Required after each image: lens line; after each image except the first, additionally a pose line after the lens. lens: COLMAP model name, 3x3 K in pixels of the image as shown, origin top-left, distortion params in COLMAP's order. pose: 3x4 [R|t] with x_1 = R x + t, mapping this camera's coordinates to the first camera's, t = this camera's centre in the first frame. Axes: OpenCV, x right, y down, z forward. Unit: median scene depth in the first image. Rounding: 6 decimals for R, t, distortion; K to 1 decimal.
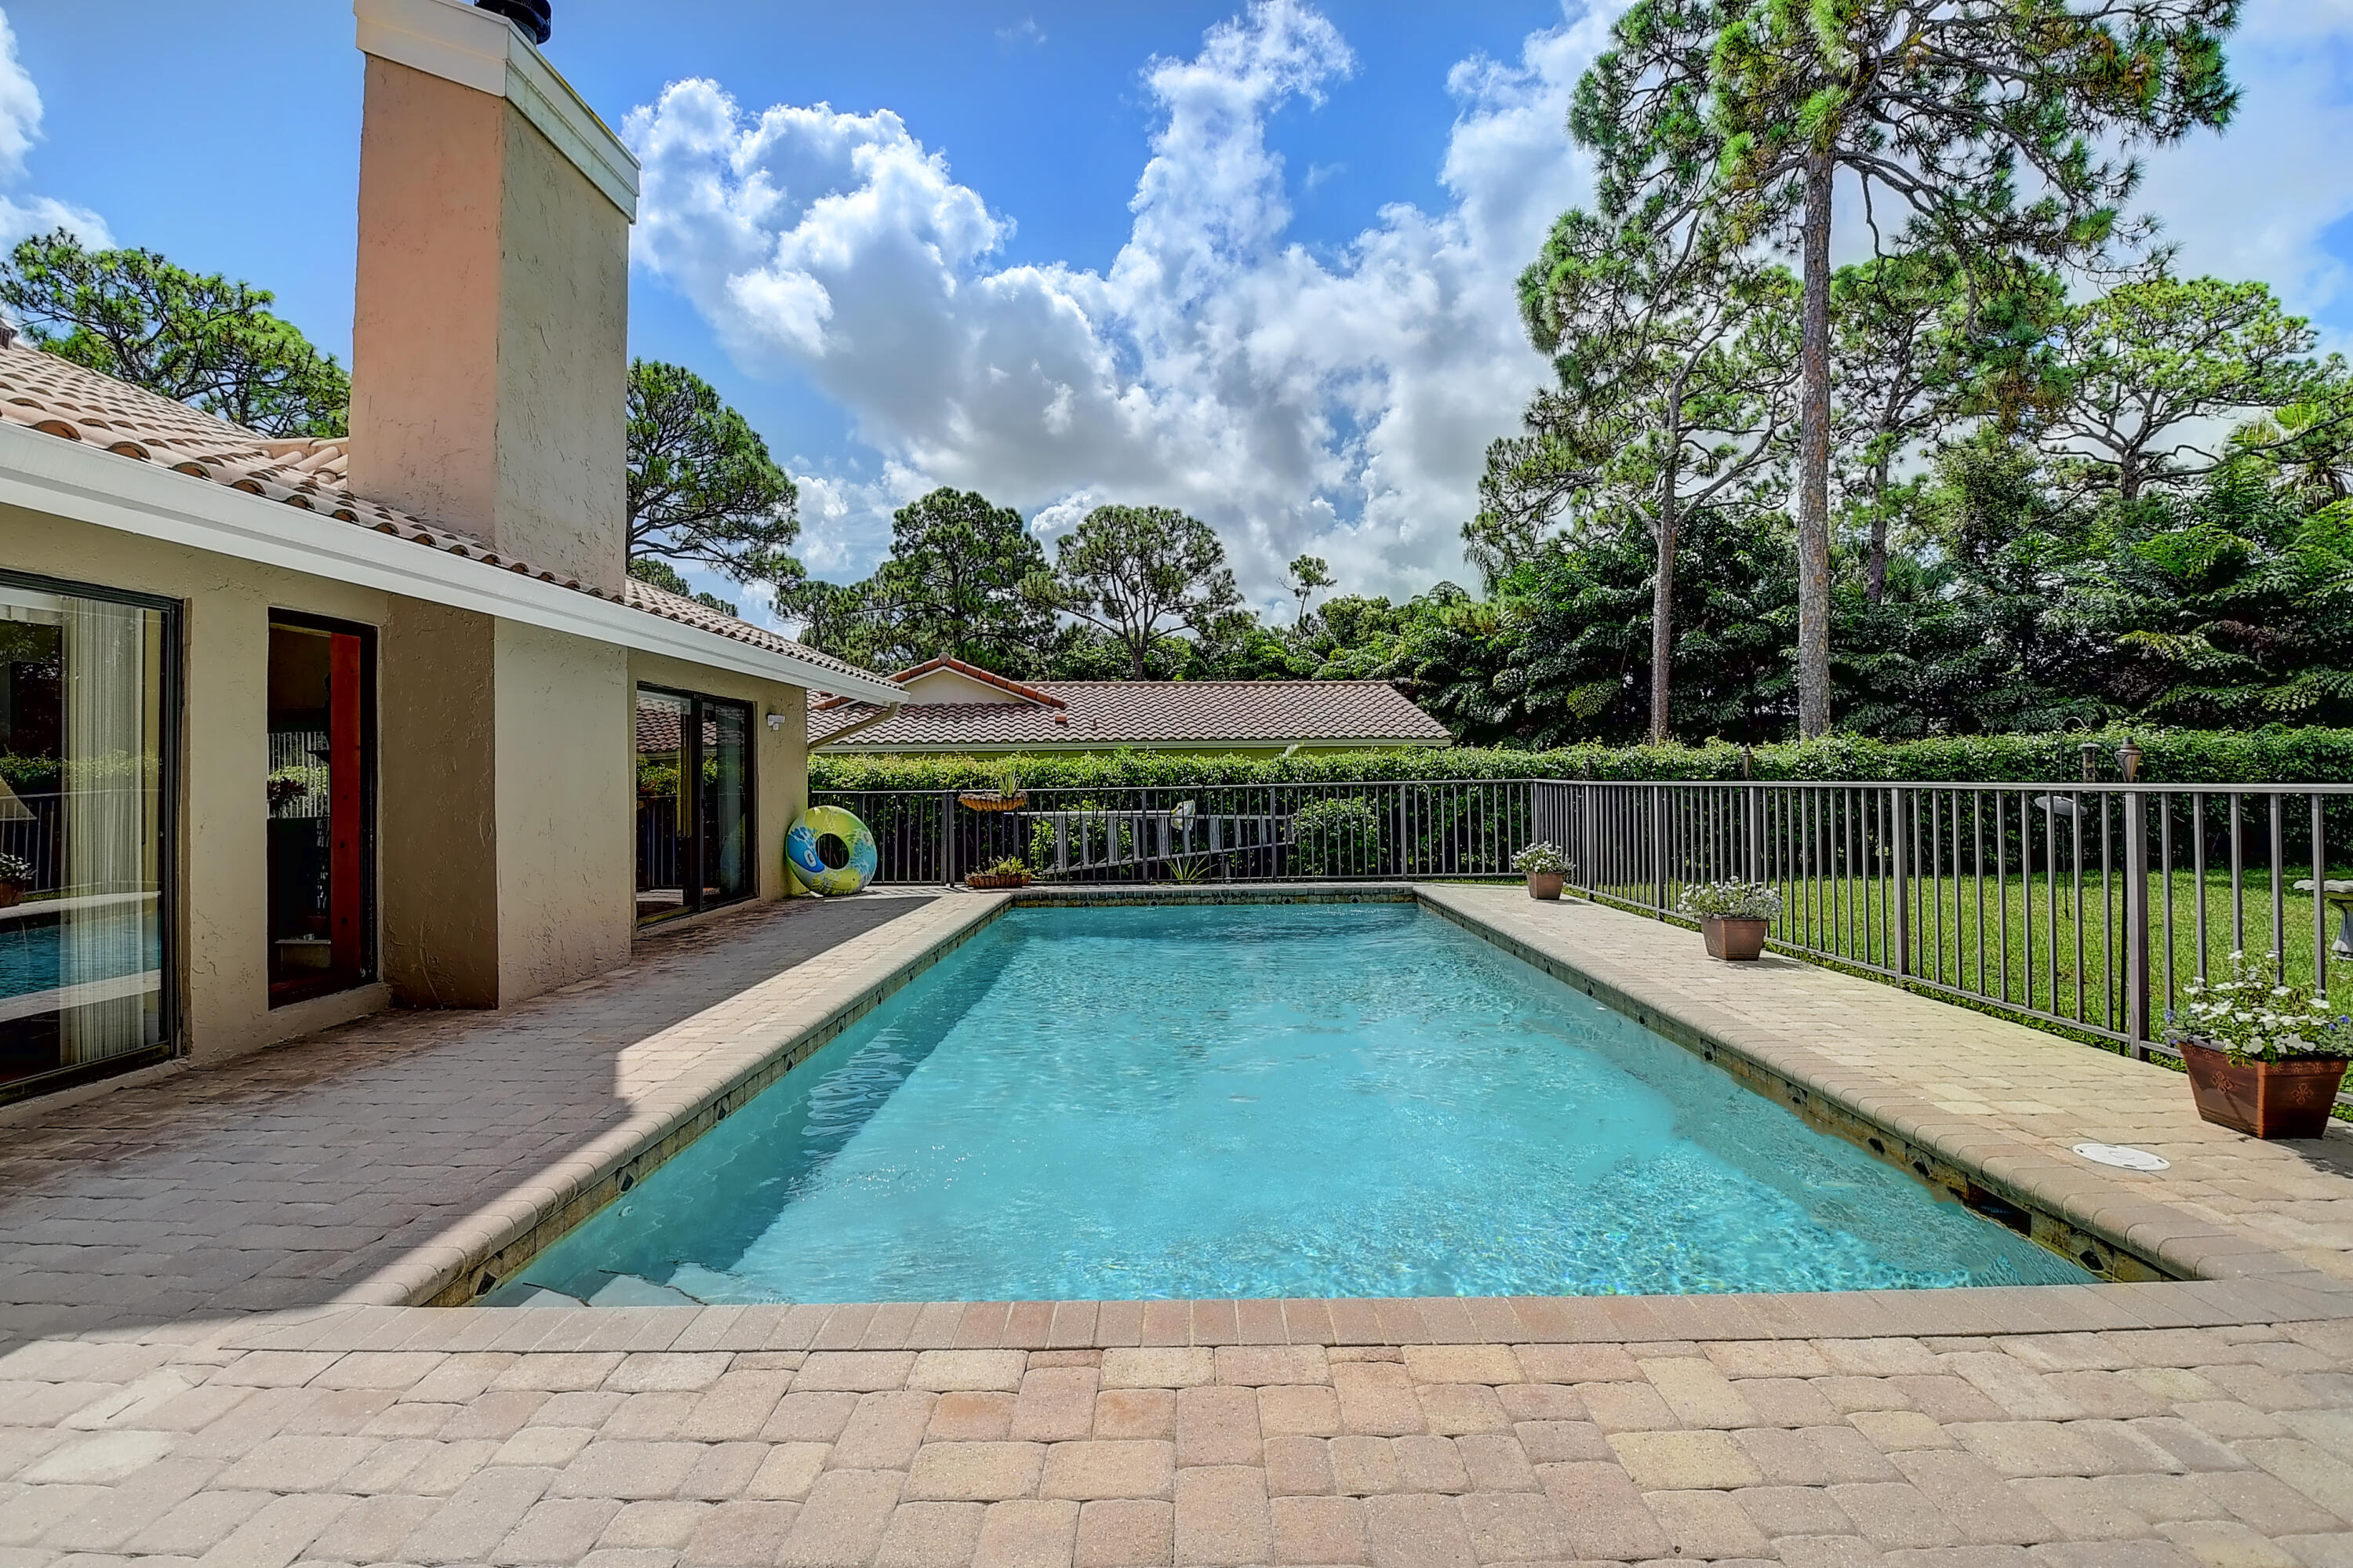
lens RADIAL K [[1040.0, 0, 1169.3], [0, 1040.0, 757.1], [0, 0, 1]] dist [-0.003471, -0.012414]
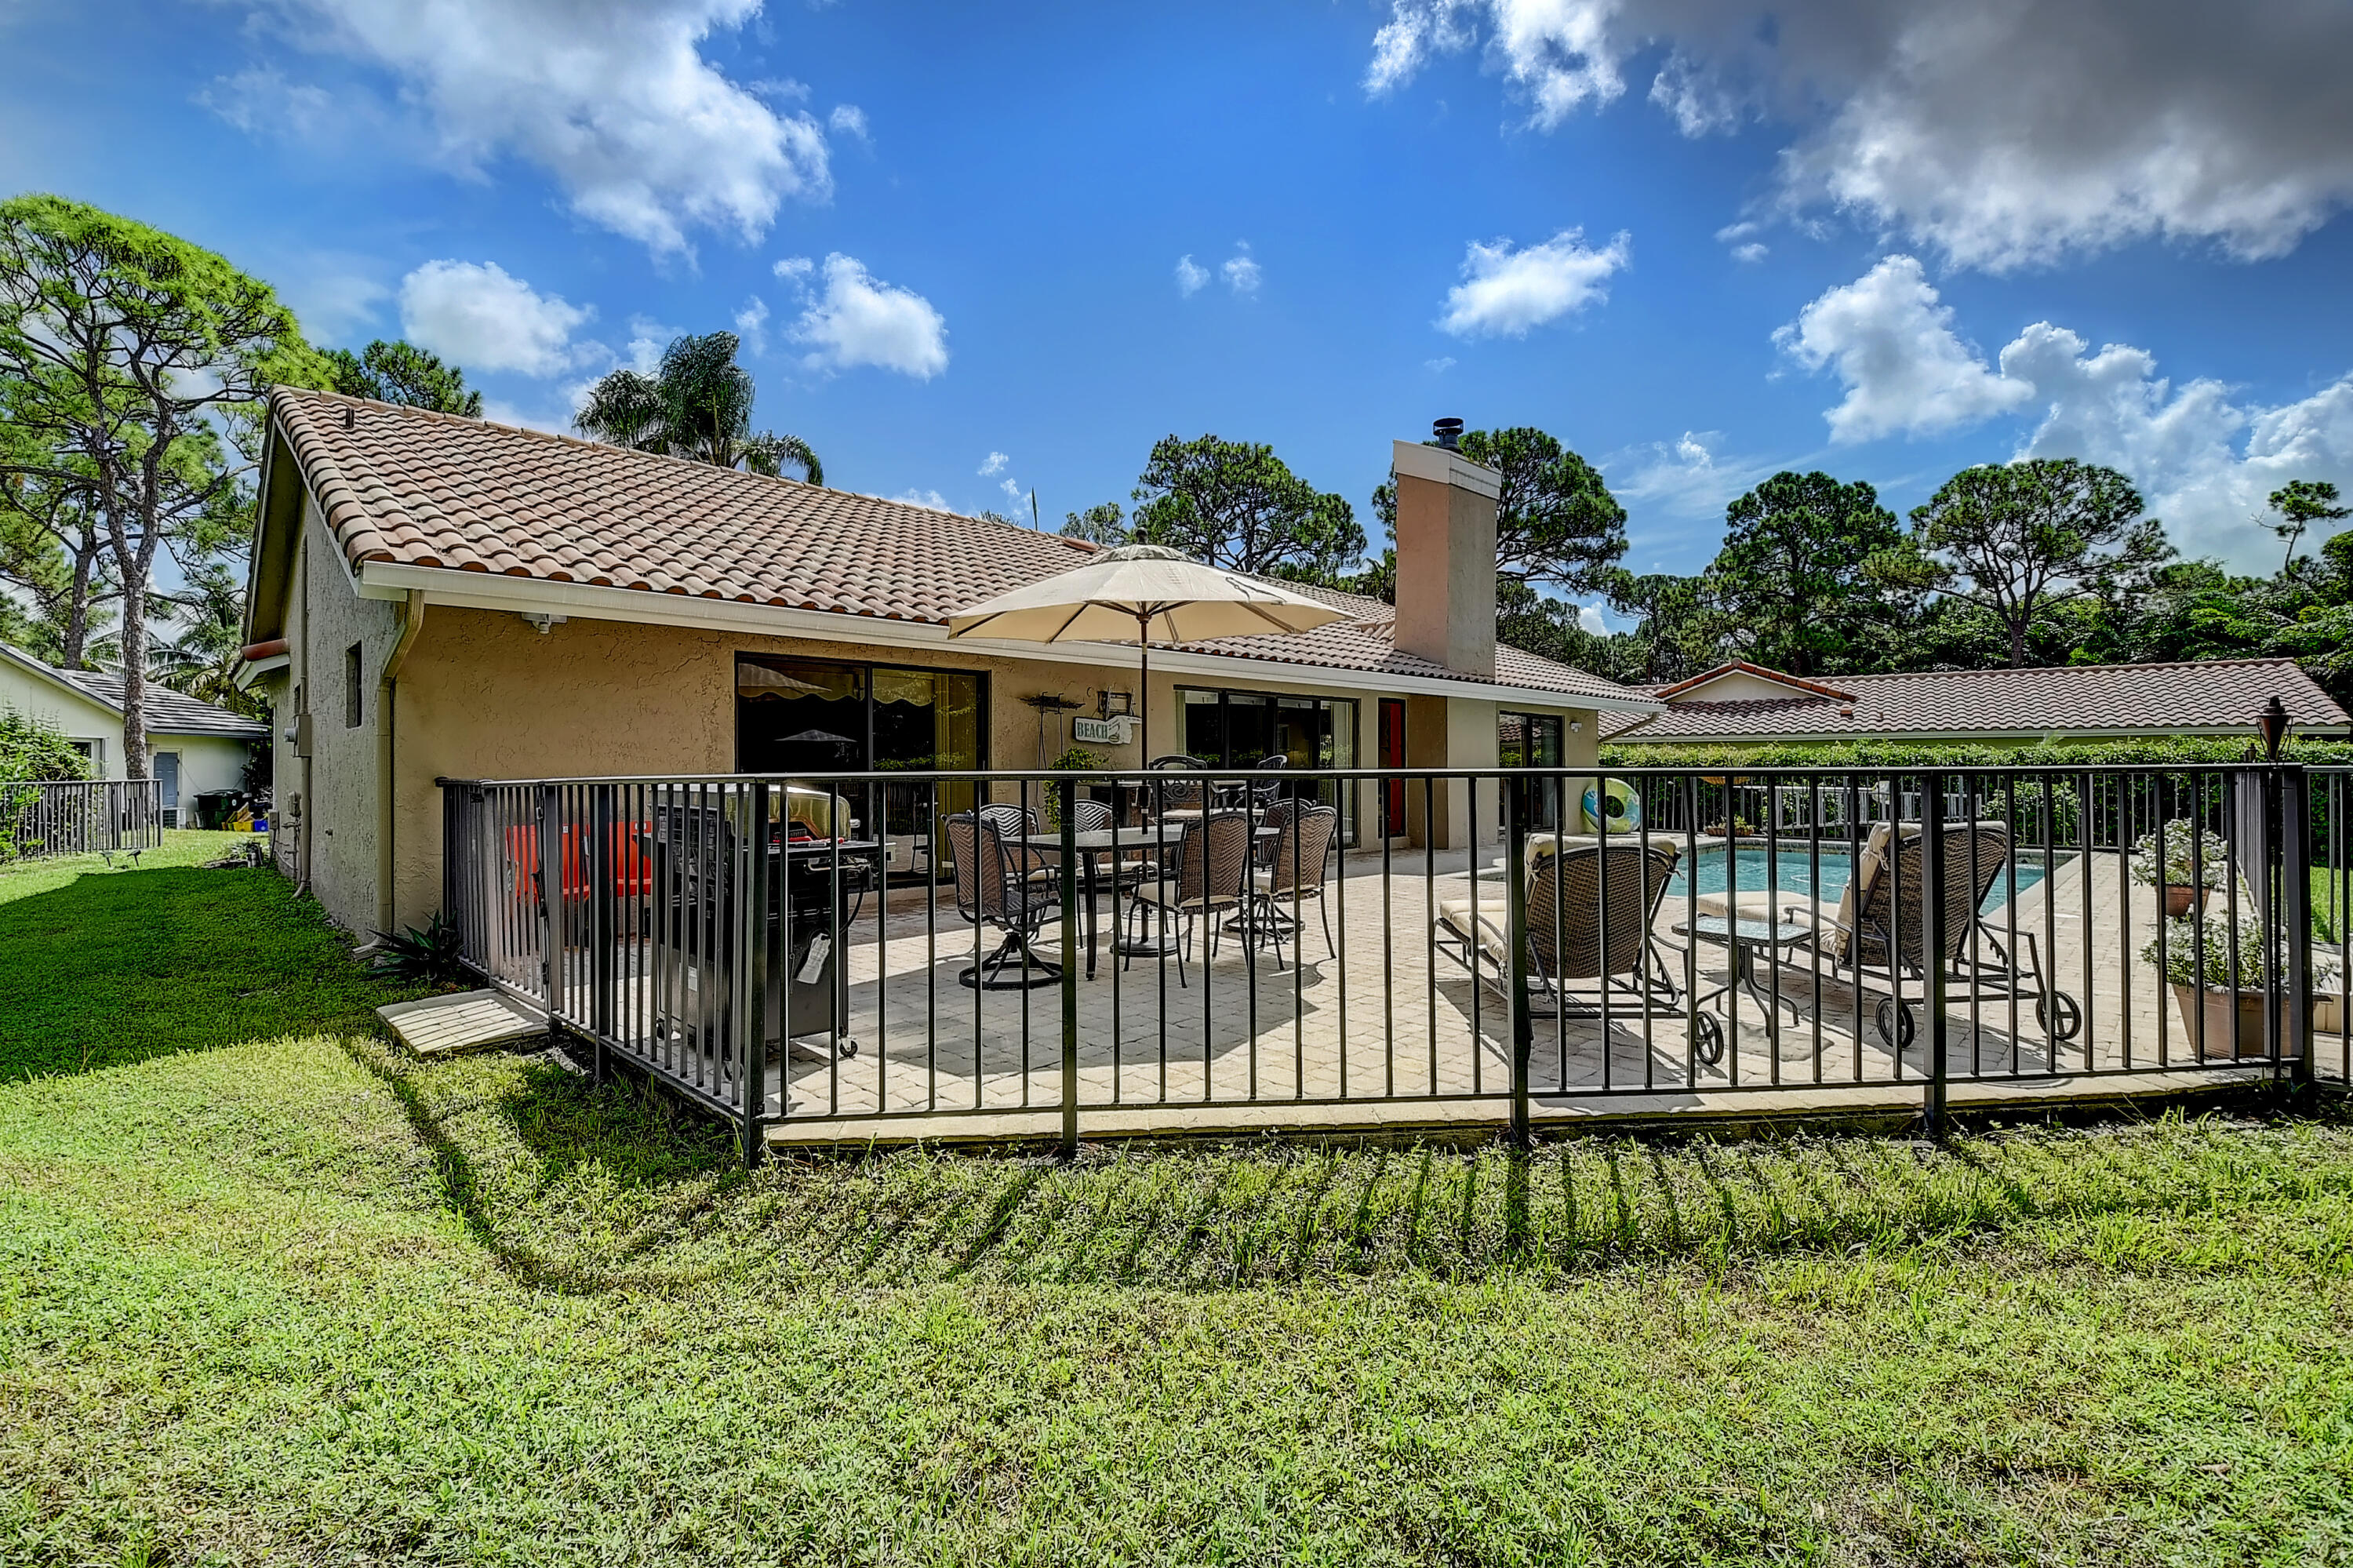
lens RADIAL K [[1040.0, 0, 1191.8], [0, 1040.0, 754.1], [0, 0, 1]] dist [-0.003471, -0.012414]
pose [[0.725898, 0.002111, -0.687799, 0.143394], [0.004804, 0.999955, 0.008140, -0.003472], [0.687785, -0.009213, 0.725856, -0.284475]]
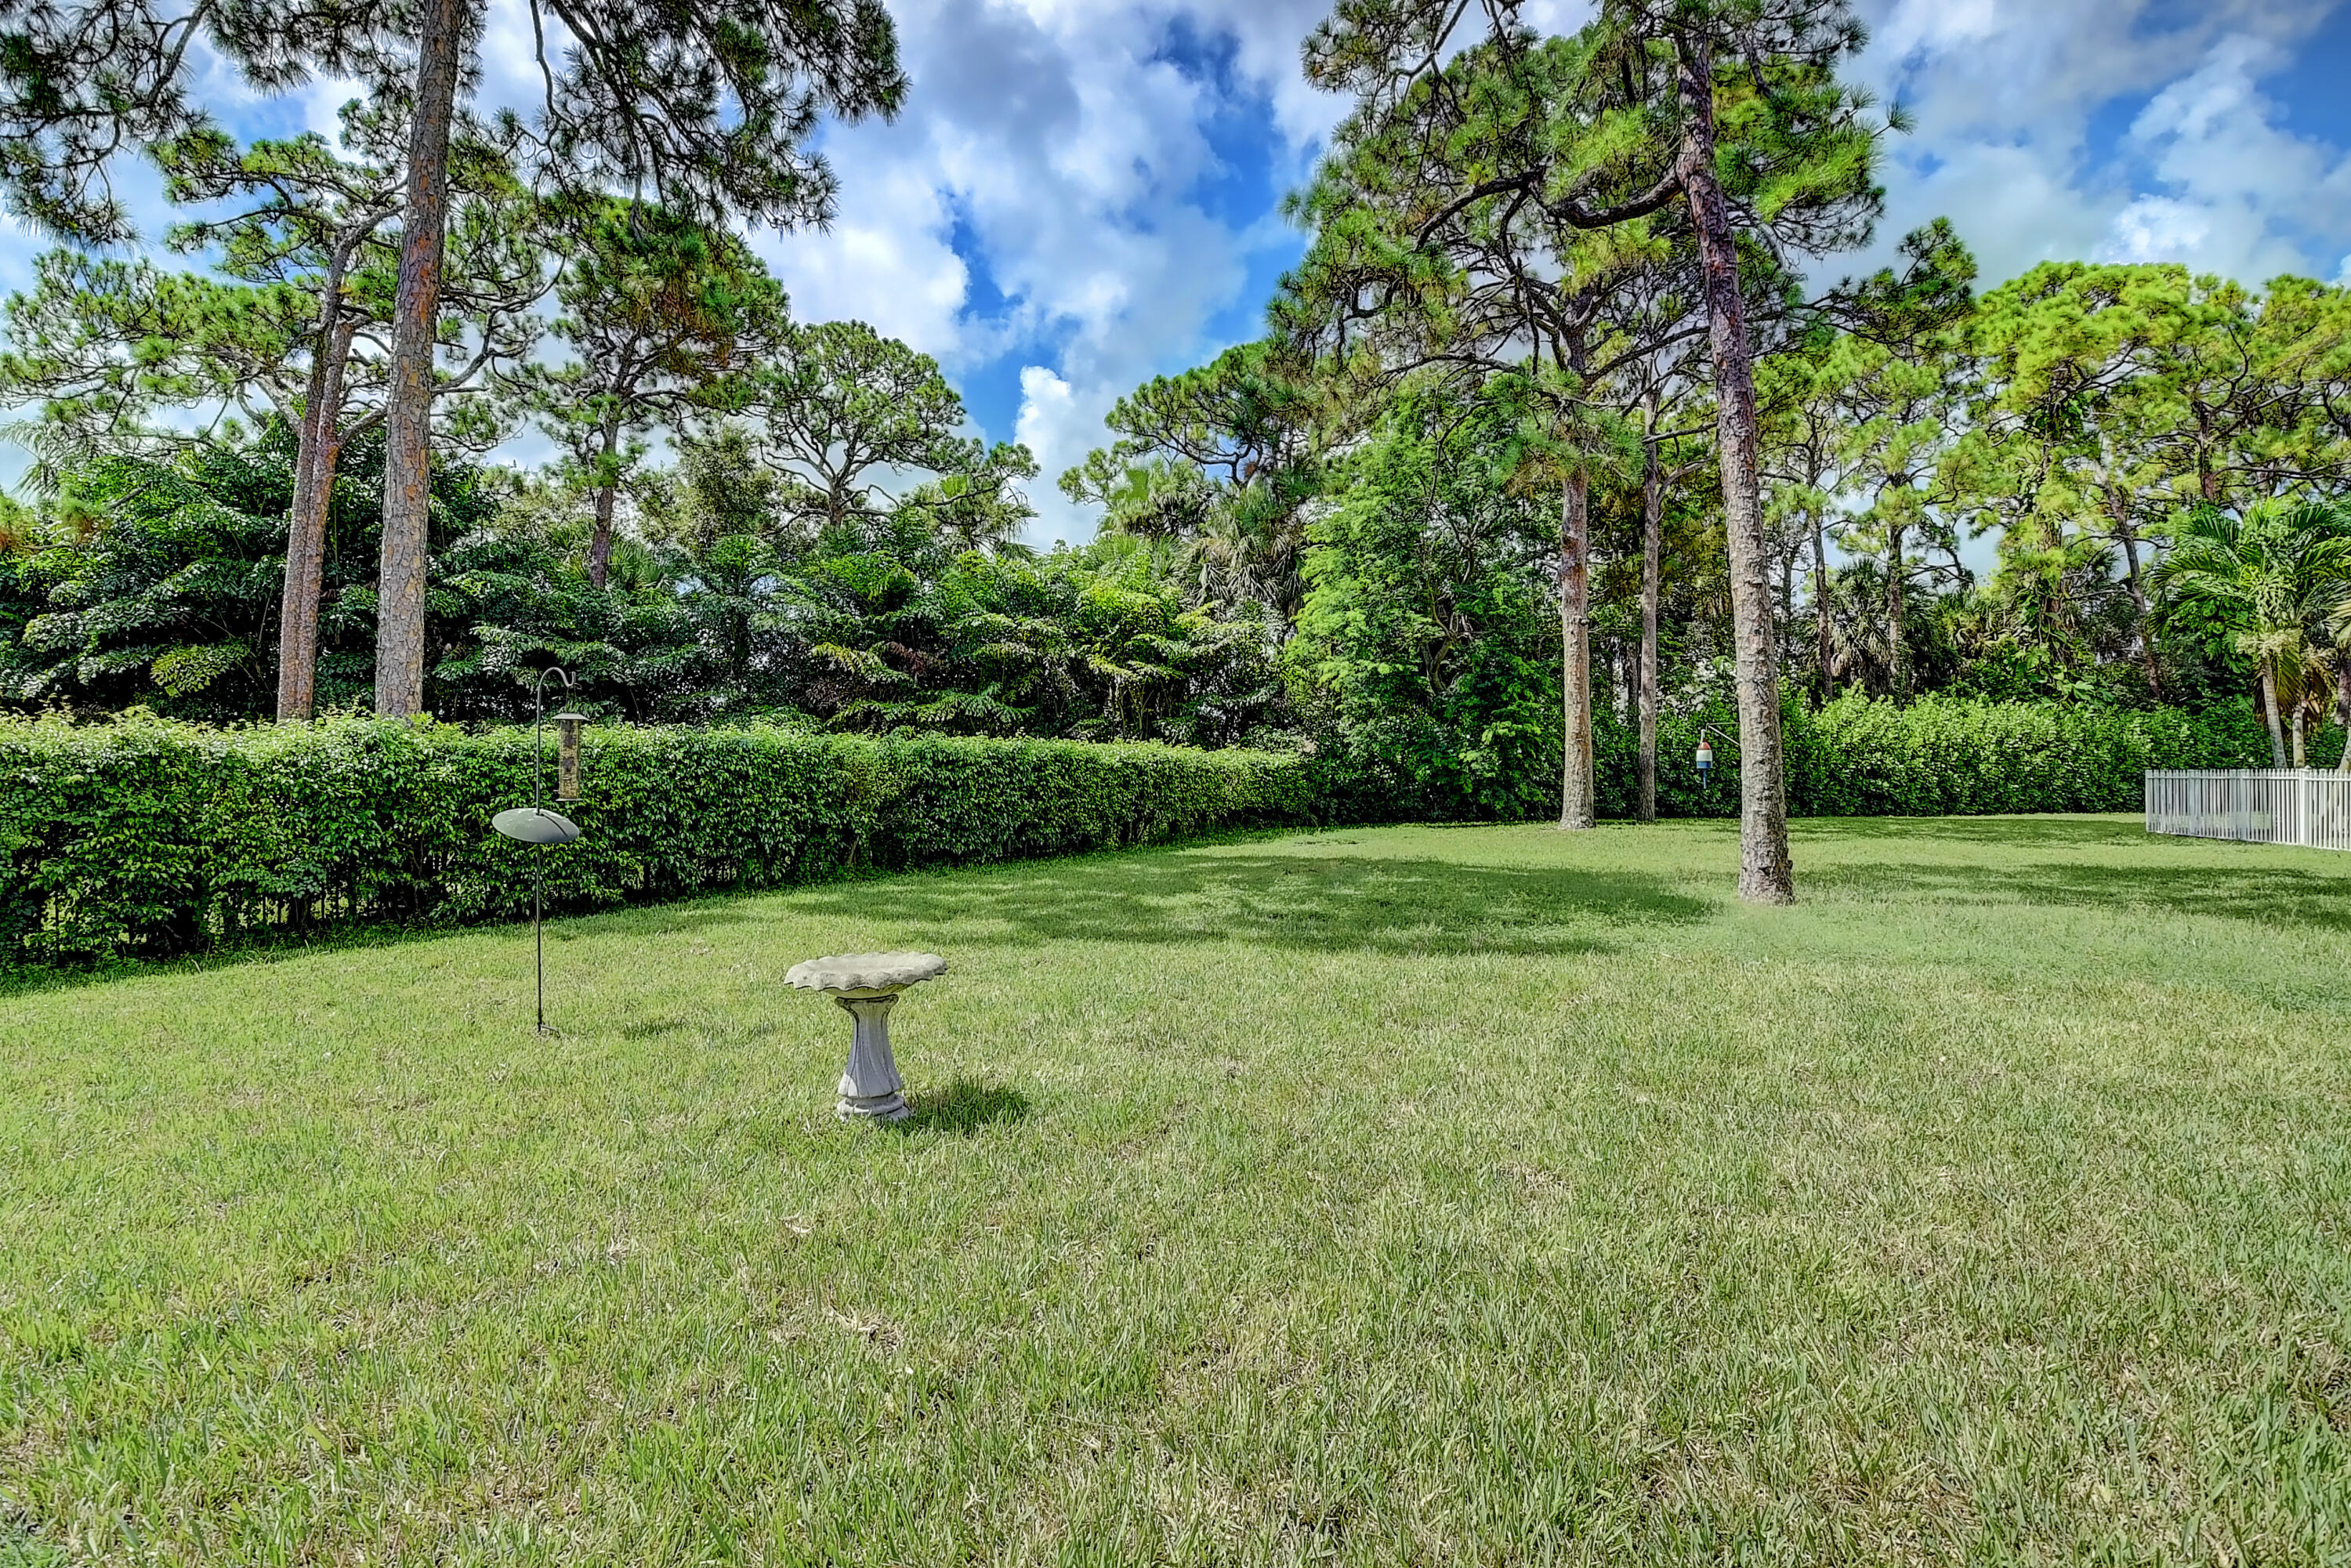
lens RADIAL K [[1039.0, 0, 1179.5], [0, 1039.0, 787.5], [0, 0, 1]] dist [-0.003471, -0.012414]
pose [[0.504757, -0.000021, 0.863261, 0.213220], [-0.016055, 0.999827, 0.009411, 0.006090], [-0.863112, -0.018610, 0.504670, 0.158637]]
